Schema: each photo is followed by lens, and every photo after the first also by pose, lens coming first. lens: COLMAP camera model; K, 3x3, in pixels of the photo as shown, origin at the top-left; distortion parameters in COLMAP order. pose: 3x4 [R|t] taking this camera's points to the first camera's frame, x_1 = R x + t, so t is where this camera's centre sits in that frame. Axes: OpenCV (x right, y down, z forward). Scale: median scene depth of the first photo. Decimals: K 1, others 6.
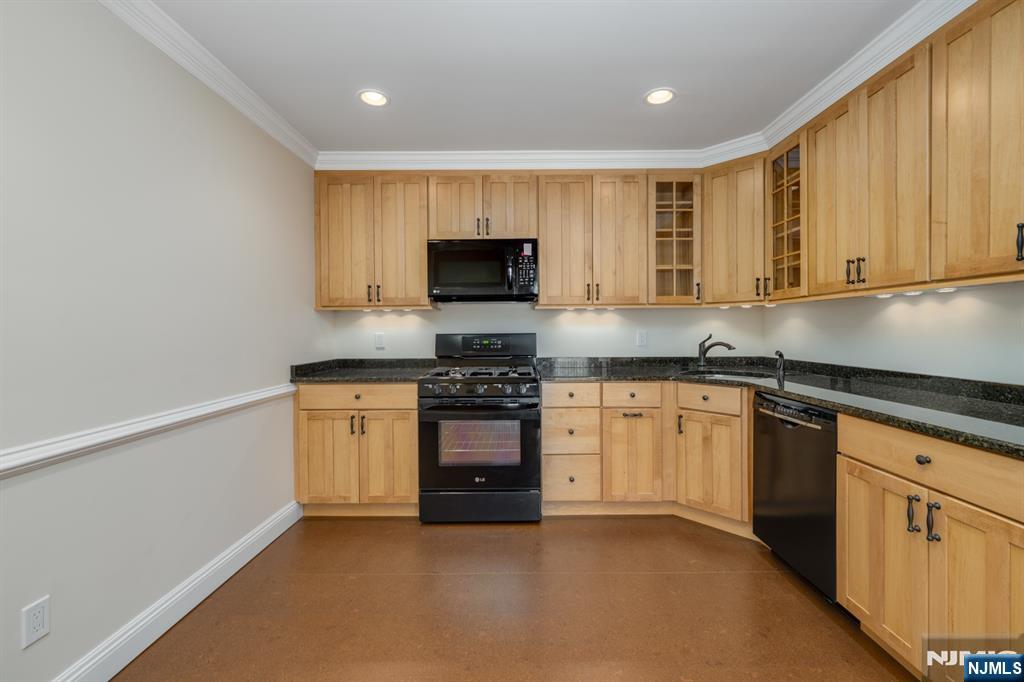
lens RADIAL K [[411.6, 0, 524.6], [0, 411.6, 335.1], [0, 0, 1]] dist [-0.001151, -0.000137]
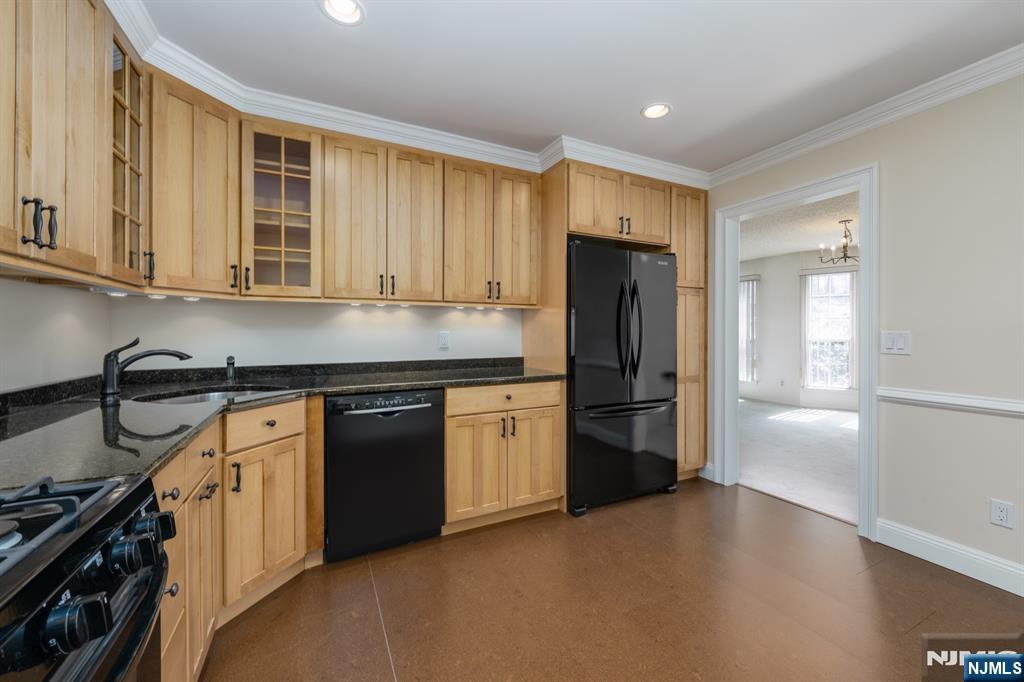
lens RADIAL K [[411.6, 0, 524.6], [0, 411.6, 335.1], [0, 0, 1]] dist [-0.001151, -0.000137]
pose [[-0.446336, -0.004324, 0.894855, -0.527059], [0.013940, 0.999833, 0.011784, -0.008126], [-0.894757, 0.017733, -0.446201, 1.167625]]
